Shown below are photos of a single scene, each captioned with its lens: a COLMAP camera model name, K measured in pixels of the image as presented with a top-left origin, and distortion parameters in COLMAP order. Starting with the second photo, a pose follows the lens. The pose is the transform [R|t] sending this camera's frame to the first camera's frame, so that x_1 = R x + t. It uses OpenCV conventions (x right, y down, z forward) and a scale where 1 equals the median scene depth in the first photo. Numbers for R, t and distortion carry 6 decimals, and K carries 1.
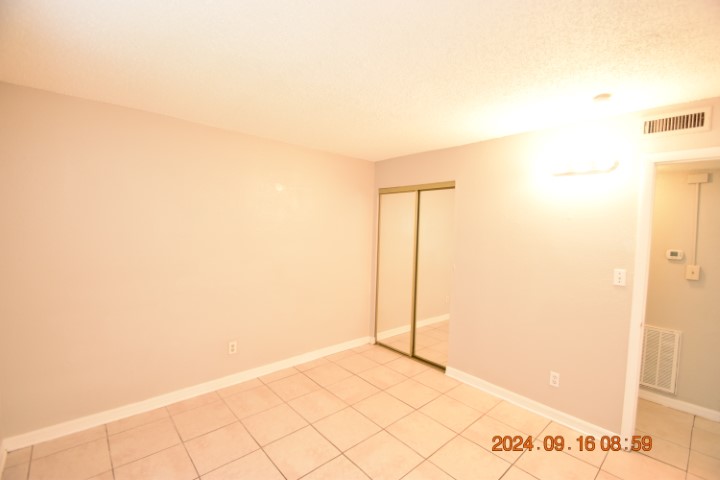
lens RADIAL K [[314.3, 0, 359.4], [0, 314.3, 242.2], [0, 0, 1]] dist [-0.002056, -0.005221]
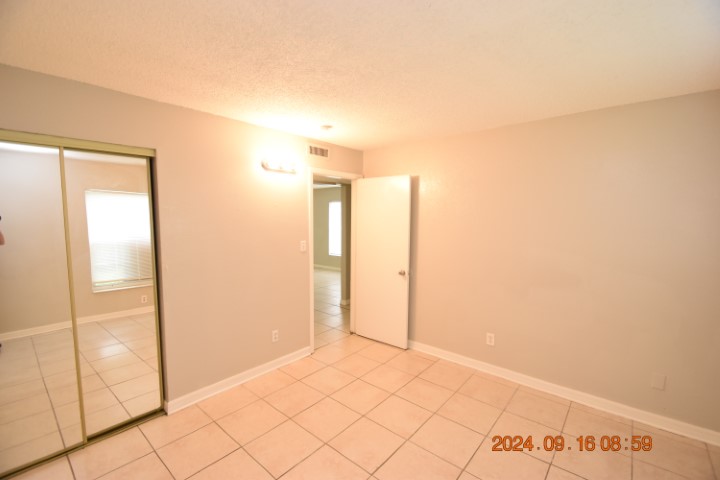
lens RADIAL K [[314.3, 0, 357.5], [0, 314.3, 240.0], [0, 0, 1]] dist [-0.002056, -0.005221]
pose [[-0.123372, -0.106832, 0.986593, -0.697805], [0.043339, 0.992660, 0.112908, -0.077329], [-0.991414, 0.056688, -0.117836, 0.923833]]
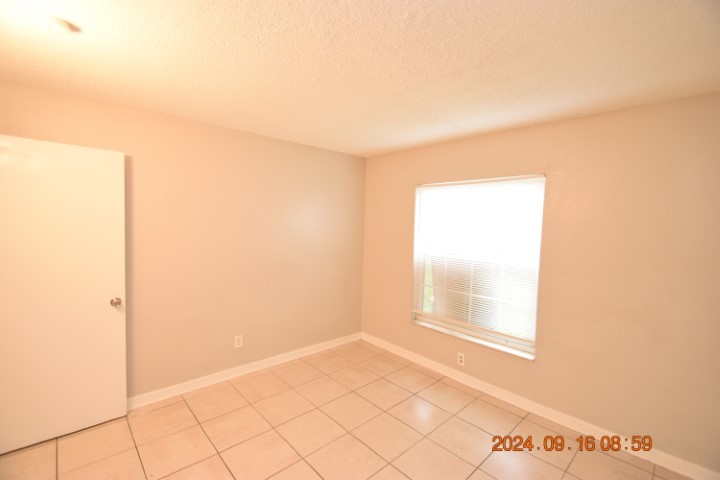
lens RADIAL K [[314.3, 0, 360.4], [0, 314.3, 239.4], [0, 0, 1]] dist [-0.002056, -0.005221]
pose [[-0.997690, -0.062108, -0.027501, 0.095351], [-0.064644, 0.992503, 0.103722, -0.083469], [0.020853, 0.105260, -0.994226, 1.551379]]
